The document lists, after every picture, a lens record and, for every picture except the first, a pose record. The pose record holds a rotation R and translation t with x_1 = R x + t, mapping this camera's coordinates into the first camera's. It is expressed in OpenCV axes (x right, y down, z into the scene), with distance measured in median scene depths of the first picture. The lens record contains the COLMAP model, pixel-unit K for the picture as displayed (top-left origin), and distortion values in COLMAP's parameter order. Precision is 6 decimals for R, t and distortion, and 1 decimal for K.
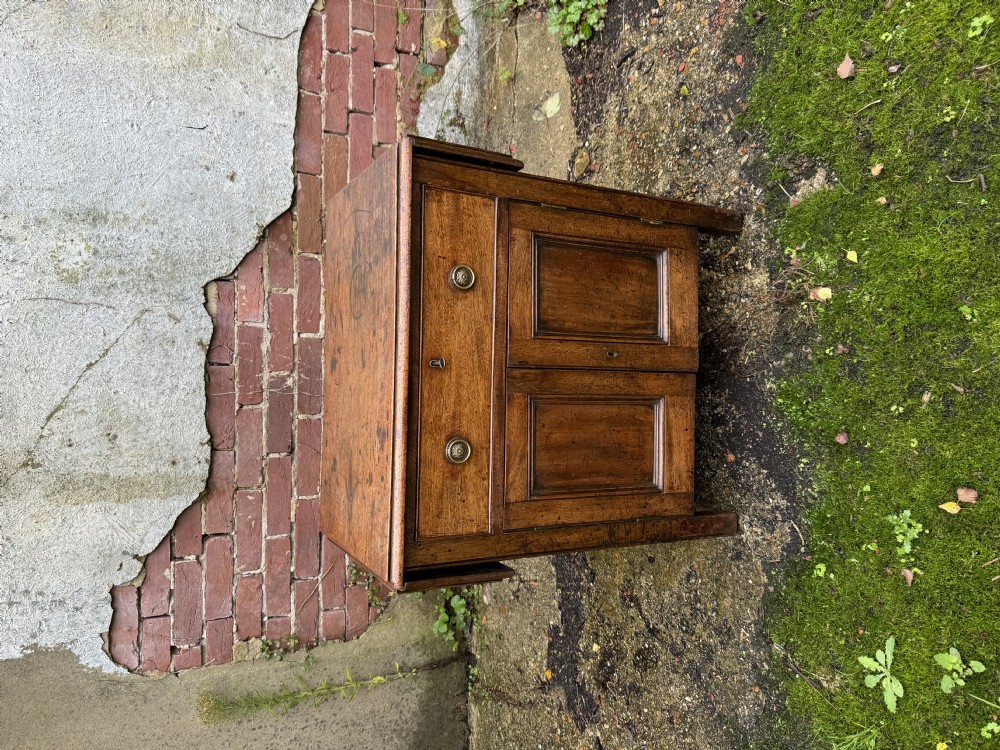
lens RADIAL K [[714.8, 0, 500.0], [0, 714.8, 375.0], [0, 0, 1]] dist [0.011358, -0.027691]
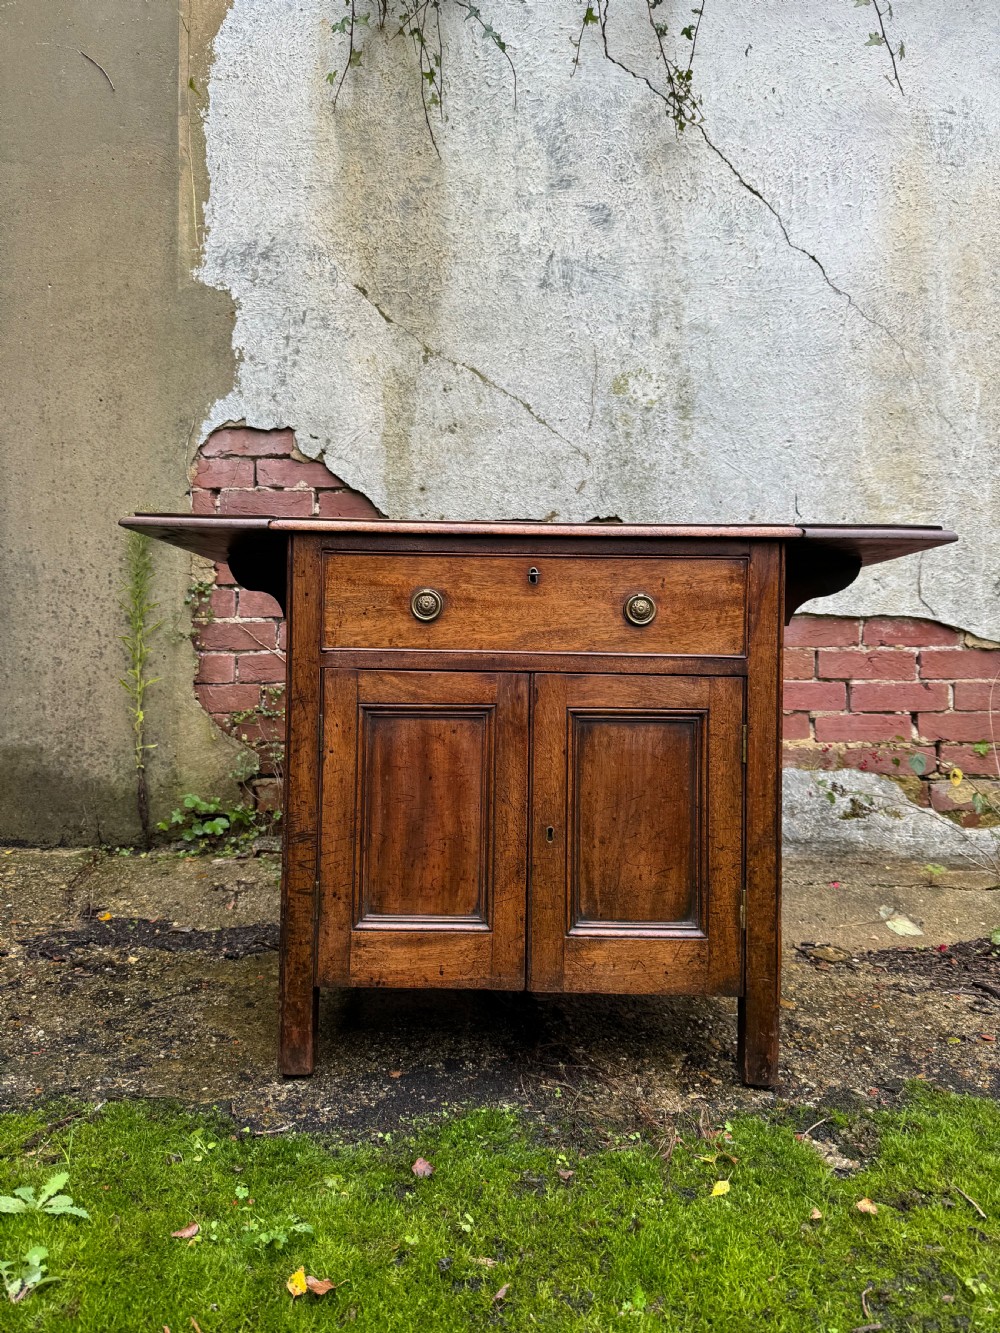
lens RADIAL K [[943.9, 0, 503.6], [0, 943.9, 666.9], [0, 0, 1]] dist [0.047446, -0.090826]
pose [[-0.001990, 0.882319, -0.470647, 0.341143], [-0.999841, 0.006591, 0.016584, 0.000846], [0.017734, 0.470605, 0.882166, 0.054064]]
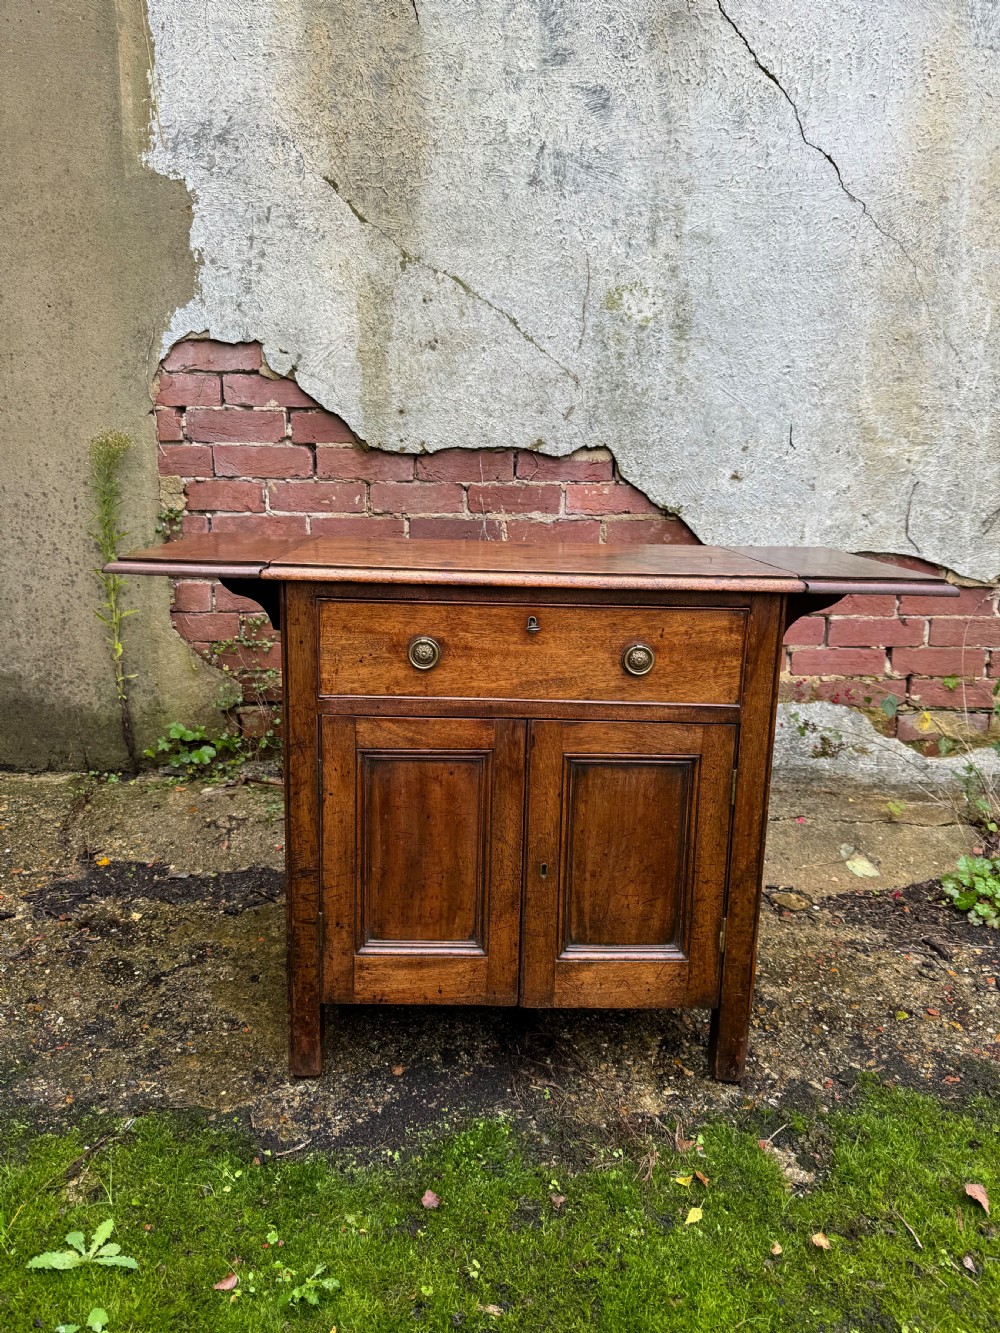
lens RADIAL K [[948.6, 0, 499.7], [0, 948.6, 663.5], [0, 0, 1]] dist [0.017864, -0.034421]
pose [[0.004217, 0.962304, -0.271943, 0.162157], [-0.999855, -0.000430, -0.017028, 0.026020], [-0.016503, 0.271975, 0.962163, -0.018928]]
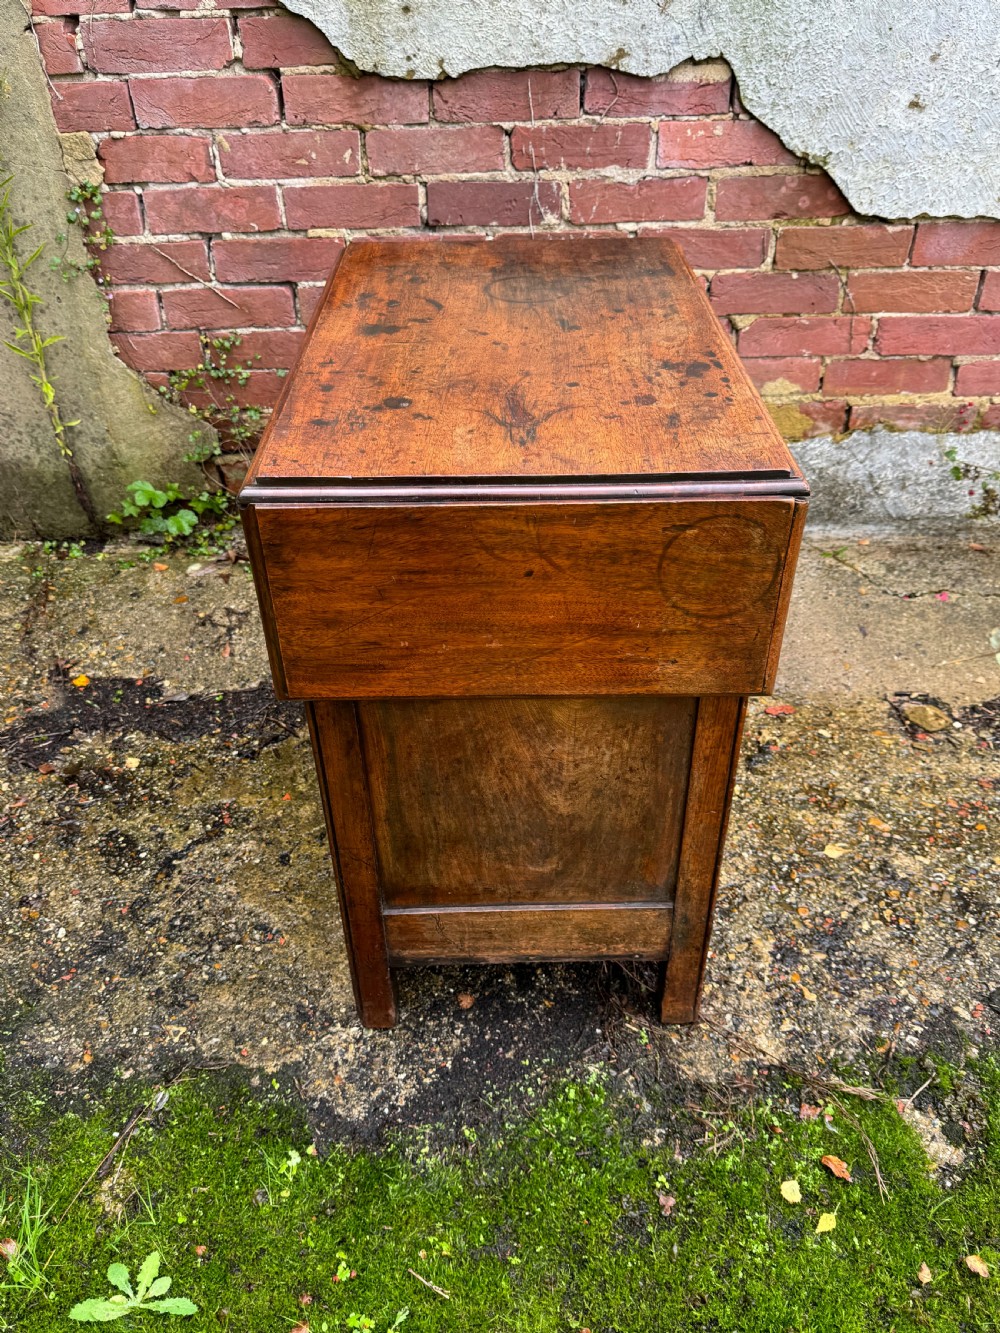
lens RADIAL K [[1045.6, 0, 499.7], [0, 1045.6, 671.8], [0, 0, 1]] dist [0.015661, -0.037762]
pose [[0.026489, 0.990177, 0.137285, -0.061720], [-0.999612, 0.025056, 0.012156, 0.058696], [0.008597, -0.137553, 0.990457, 0.138630]]
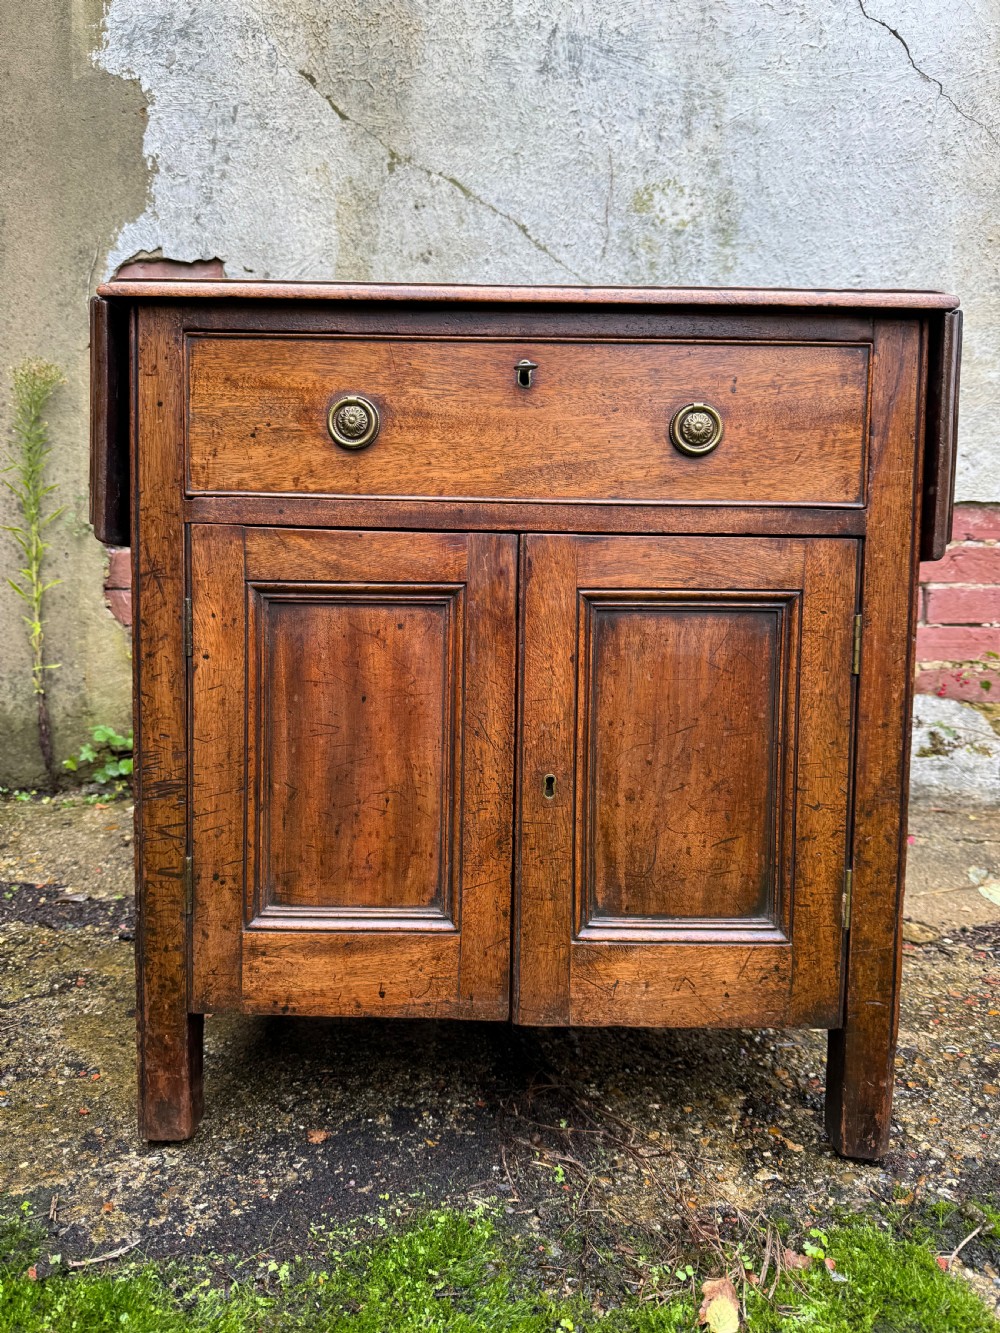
lens RADIAL K [[956.7, 0, 502.9], [0, 956.7, 668.6], [0, 0, 1]] dist [-0.017193, 0.005884]
pose [[-0.003251, 0.913257, -0.407371, 0.252995], [-0.999835, 0.004303, 0.017626, -0.007475], [0.017850, 0.407361, 0.913093, 0.299488]]
